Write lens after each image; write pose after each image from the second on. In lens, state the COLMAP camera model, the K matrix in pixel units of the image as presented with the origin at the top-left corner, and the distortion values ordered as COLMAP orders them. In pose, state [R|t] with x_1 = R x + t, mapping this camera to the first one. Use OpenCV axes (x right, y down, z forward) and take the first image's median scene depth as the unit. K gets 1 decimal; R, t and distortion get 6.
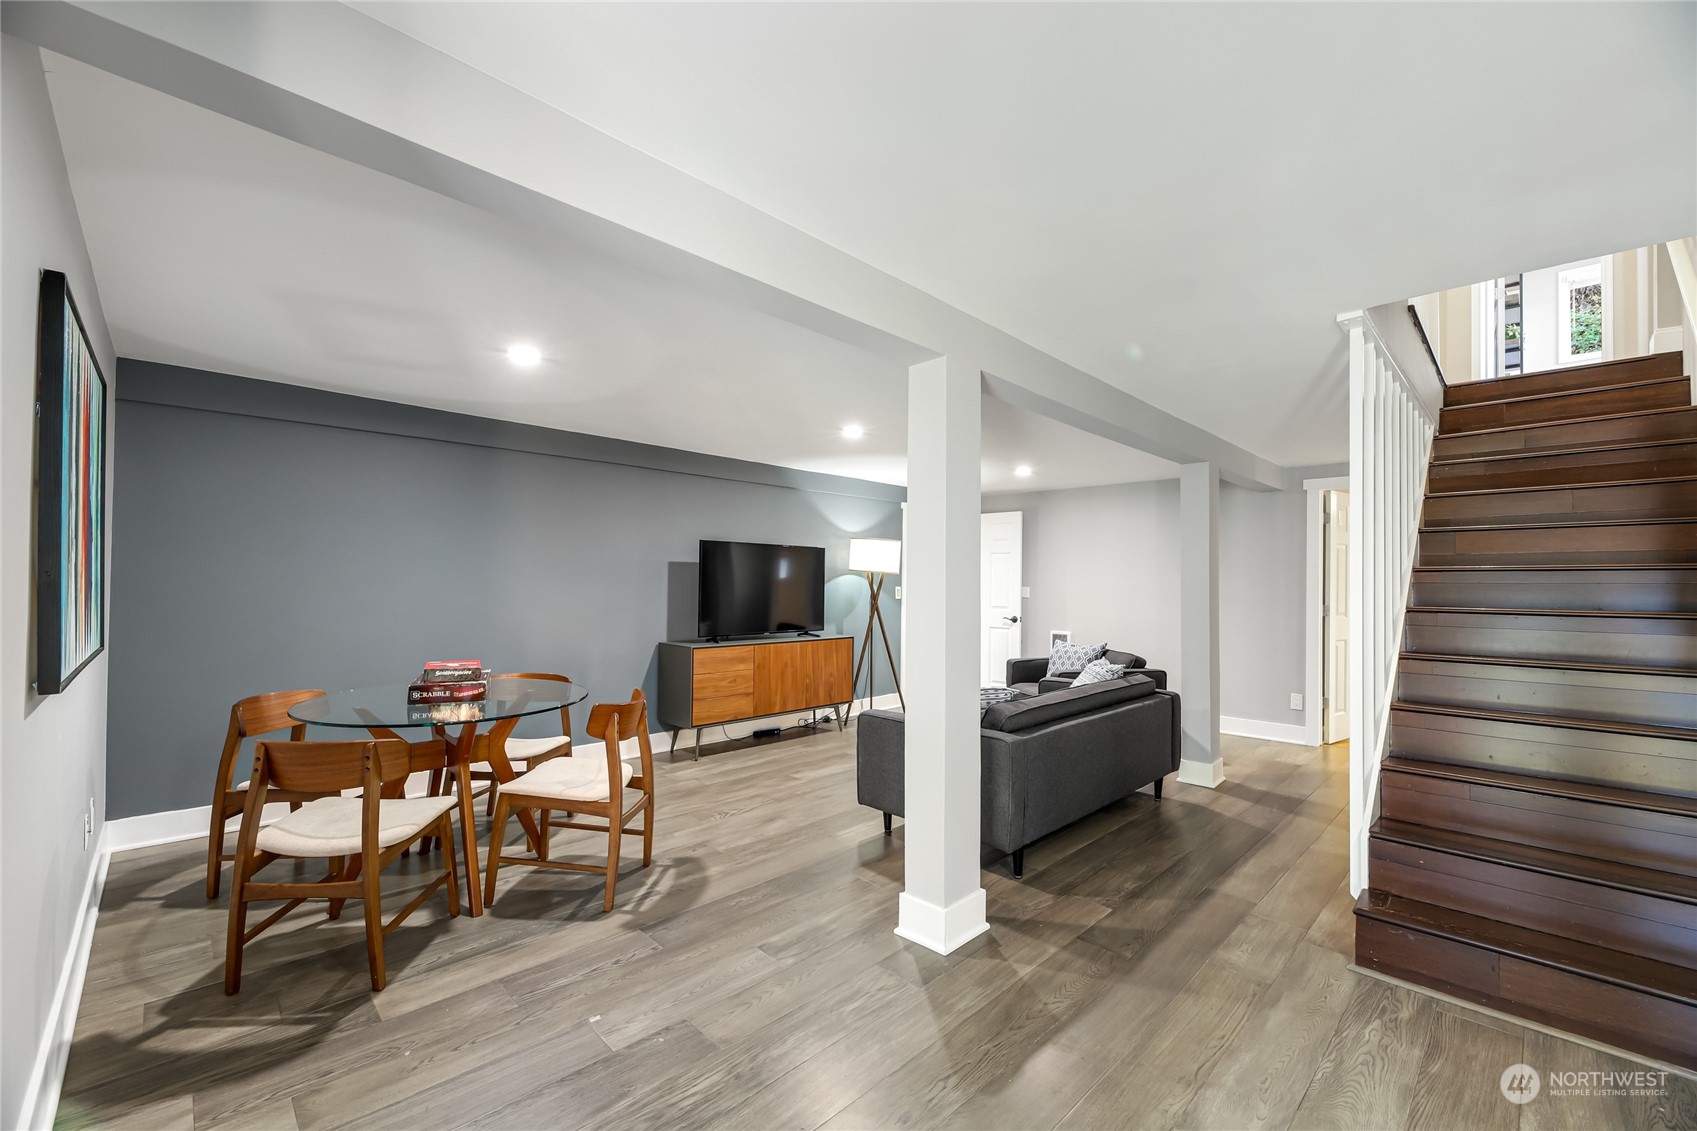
lens RADIAL K [[680.9, 0, 845.8], [0, 680.9, 575.1], [0, 0, 1]] dist [-0.001512, -0.000212]
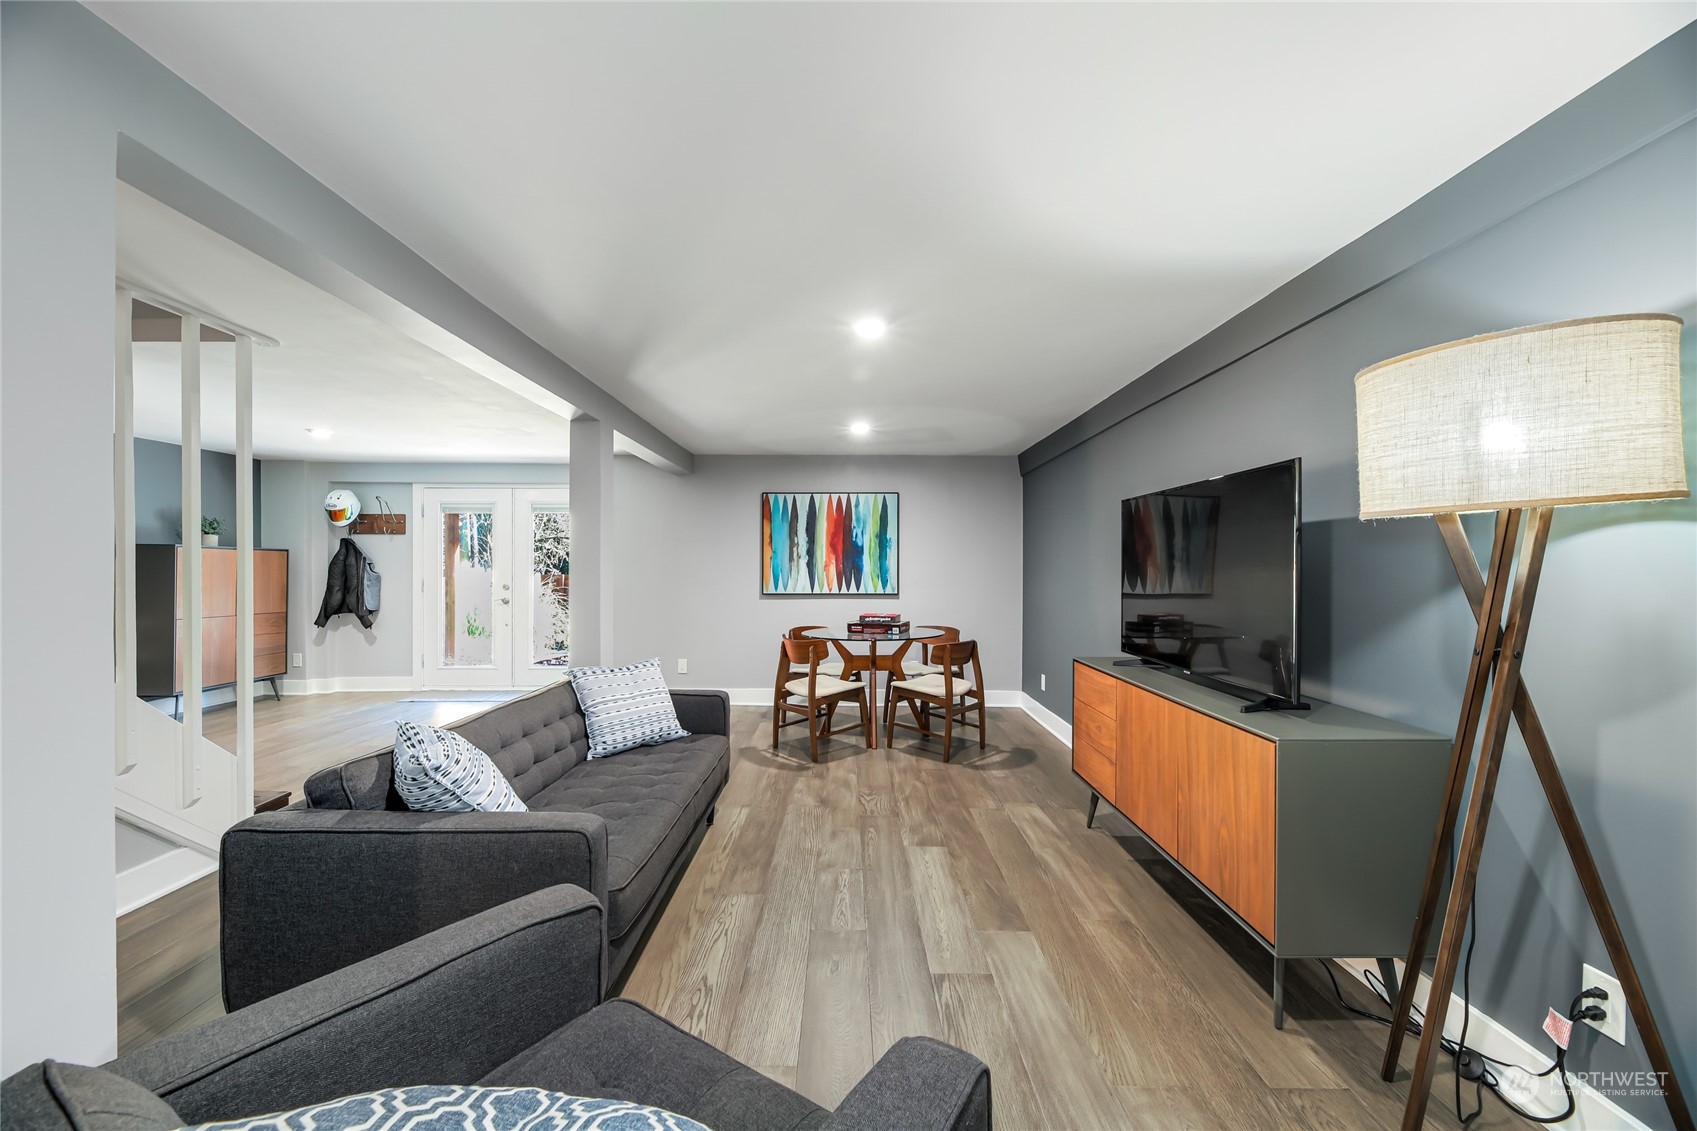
lens RADIAL K [[680.9, 0, 845.8], [0, 680.9, 575.1], [0, 0, 1]] dist [-0.001512, -0.000212]
pose [[-0.711409, 0.001109, -0.702778, 0.531316], [0.011372, 0.999886, -0.009934, 0.023828], [0.702687, -0.015059, -0.711340, 1.584588]]
